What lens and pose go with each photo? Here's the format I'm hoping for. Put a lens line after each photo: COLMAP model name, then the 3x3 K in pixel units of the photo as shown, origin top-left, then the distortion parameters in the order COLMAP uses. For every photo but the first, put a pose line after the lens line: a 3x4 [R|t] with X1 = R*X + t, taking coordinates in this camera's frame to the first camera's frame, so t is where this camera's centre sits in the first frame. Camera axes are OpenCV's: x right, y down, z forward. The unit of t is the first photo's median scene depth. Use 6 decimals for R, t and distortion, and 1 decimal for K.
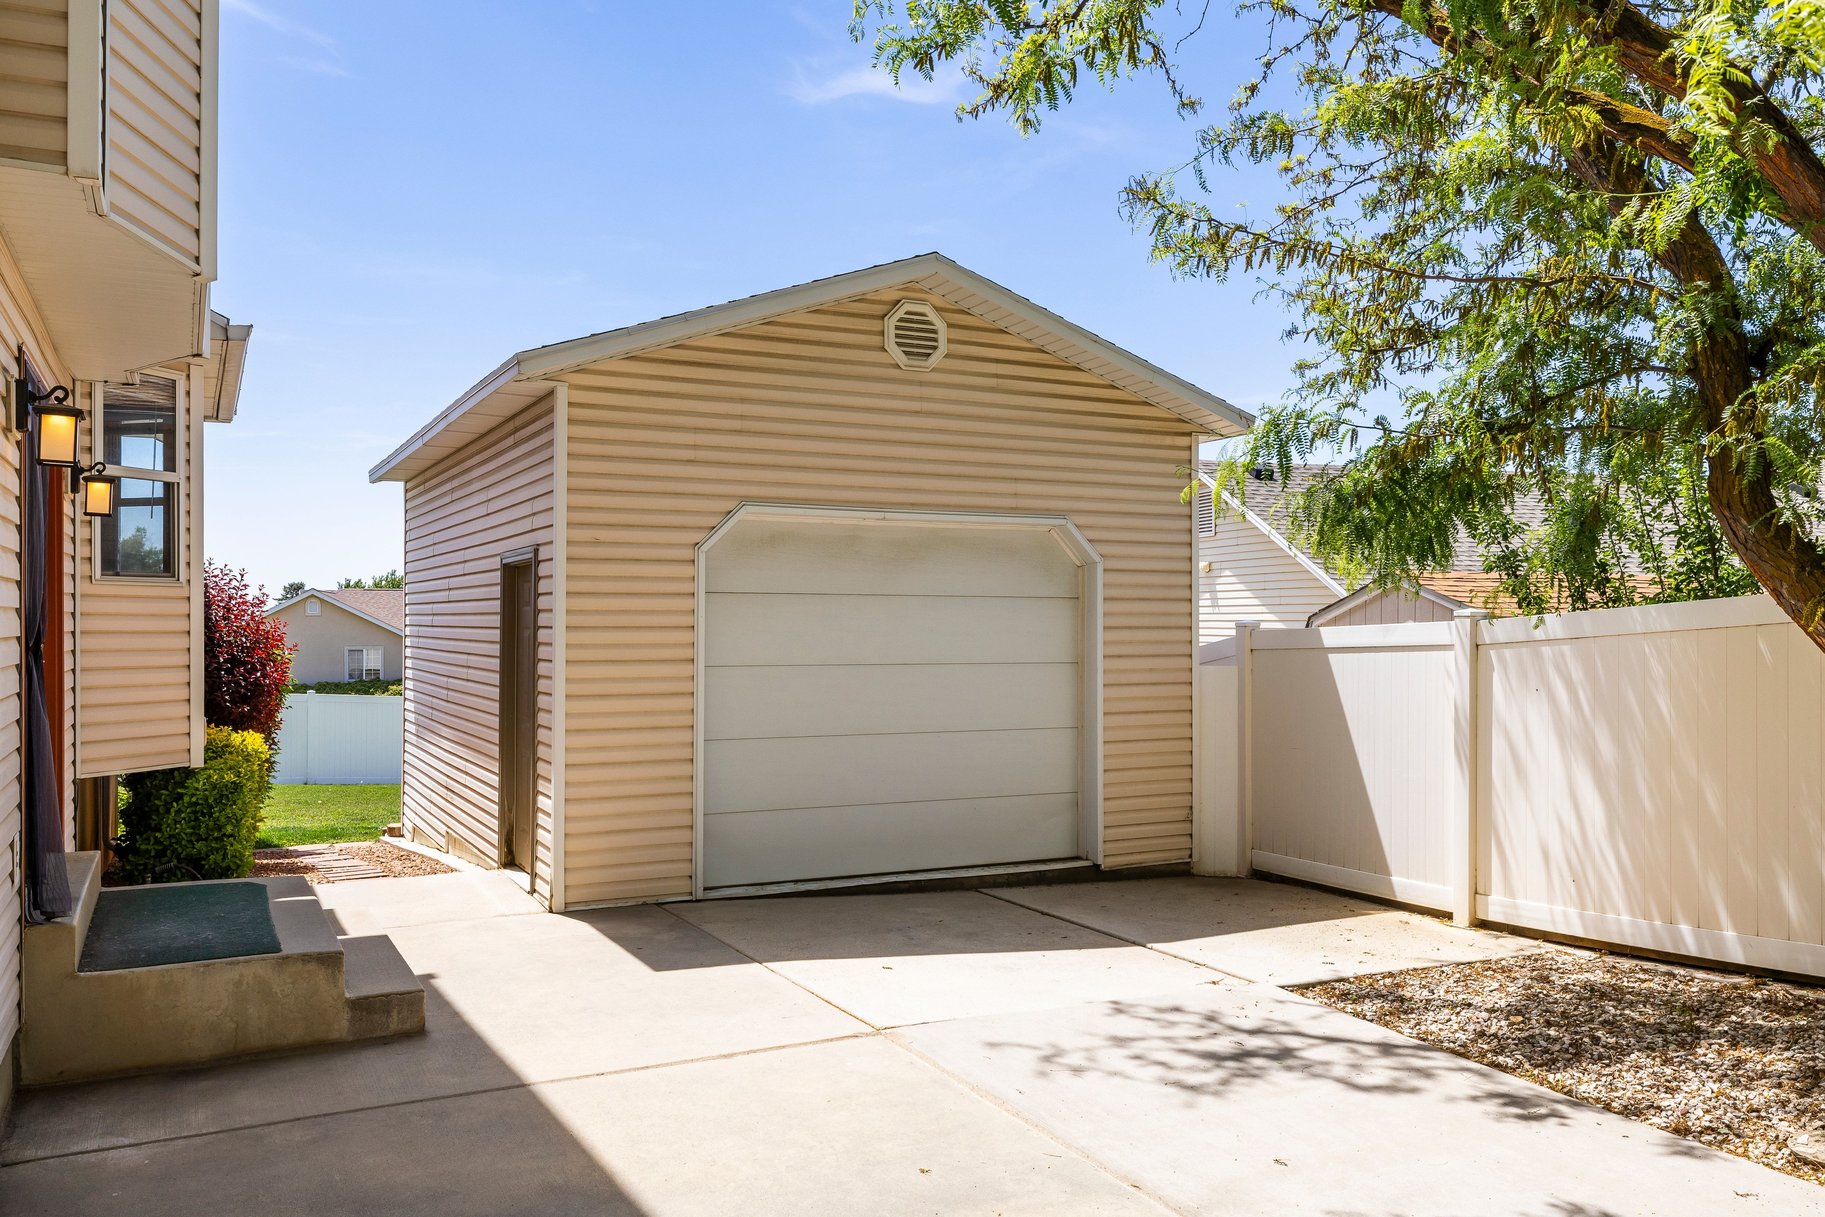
lens RADIAL K [[1366.3, 0, 912.5], [0, 1366.3, 608.5], [0, 0, 1]] dist [-0.026415, -0.009544]
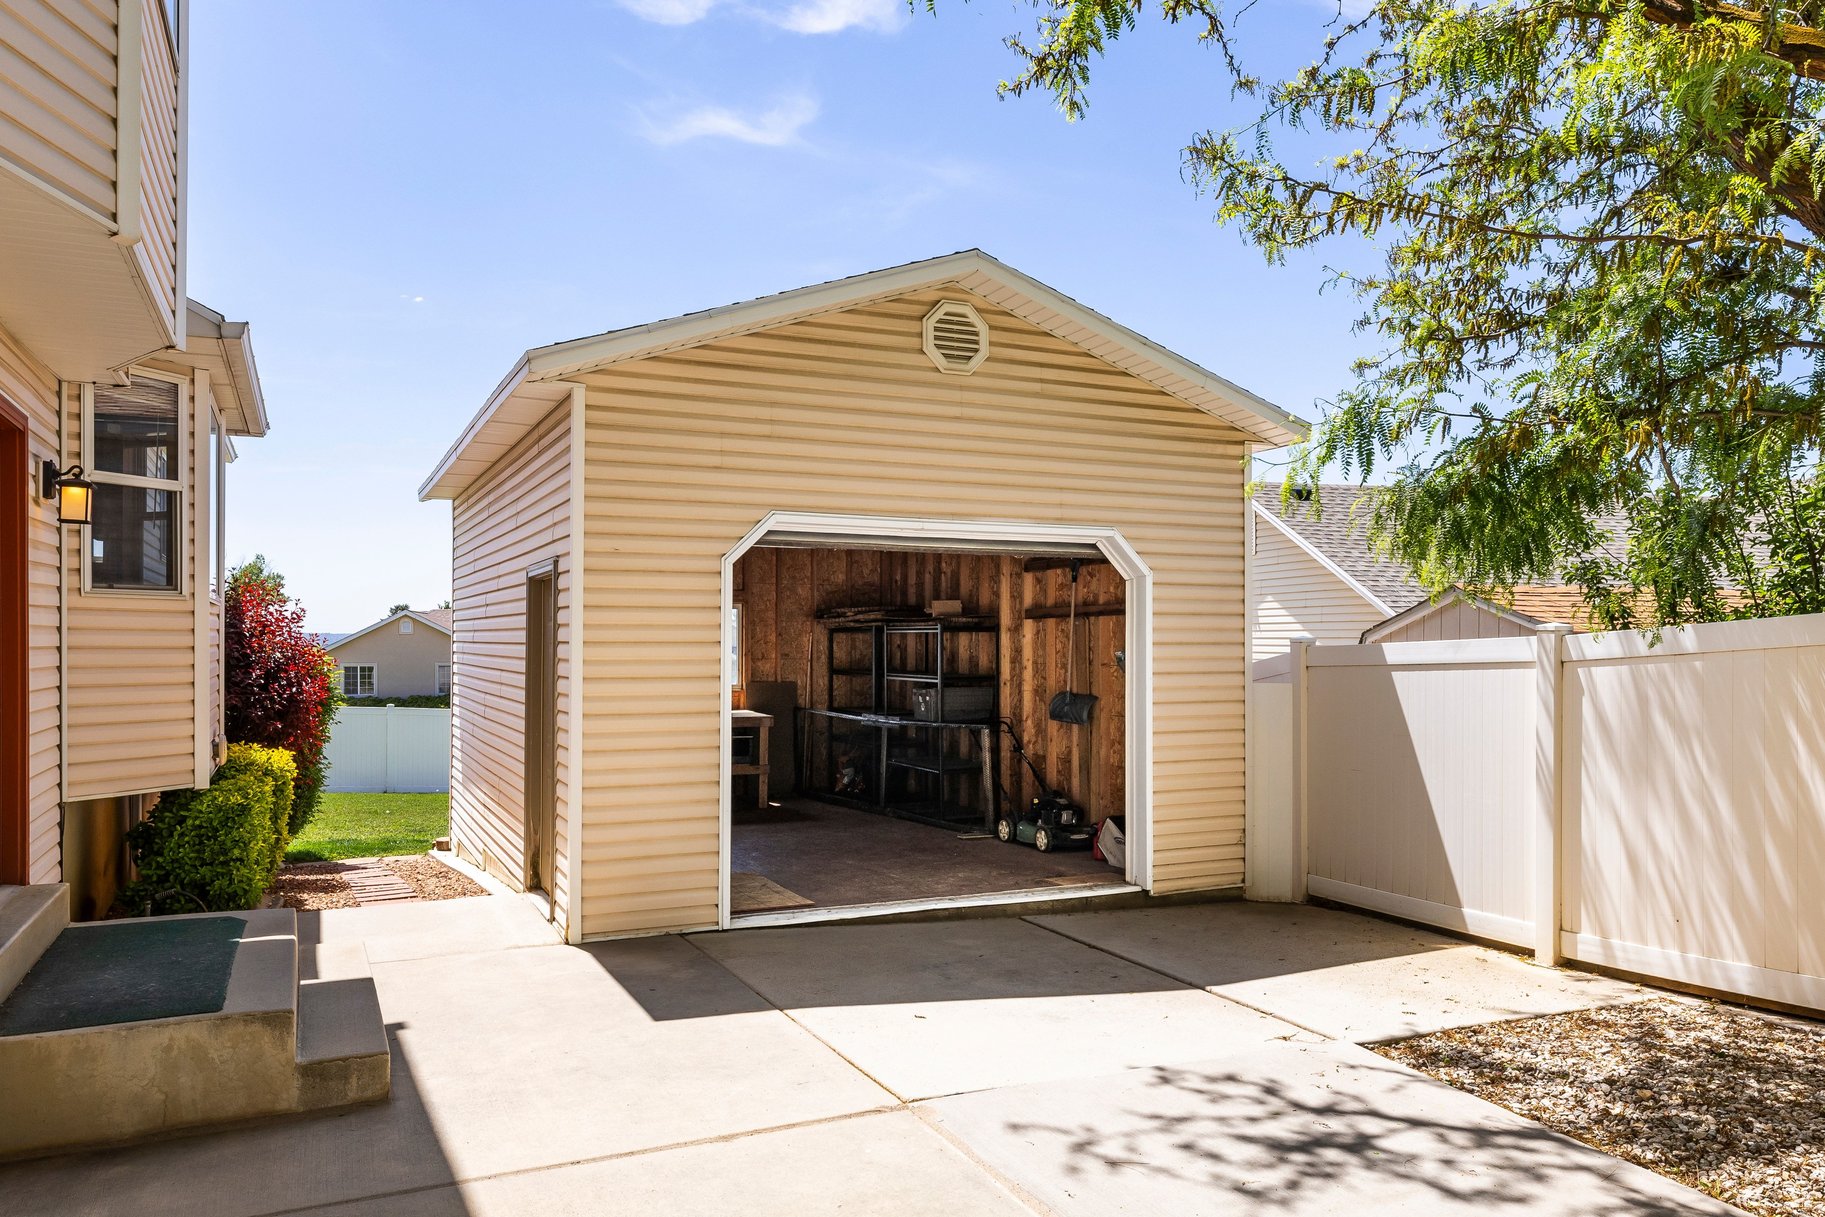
lens RADIAL K [[1256.9, 0, 888.2], [0, 1256.9, 634.8], [0, 0, 1]] dist [-0.025084, -0.000062]
pose [[0.998244, -0.000528, -0.059236, 0.008331], [0.000848, 0.999985, 0.005387, 0.003779], [0.059232, -0.005427, 0.998229, 0.140801]]
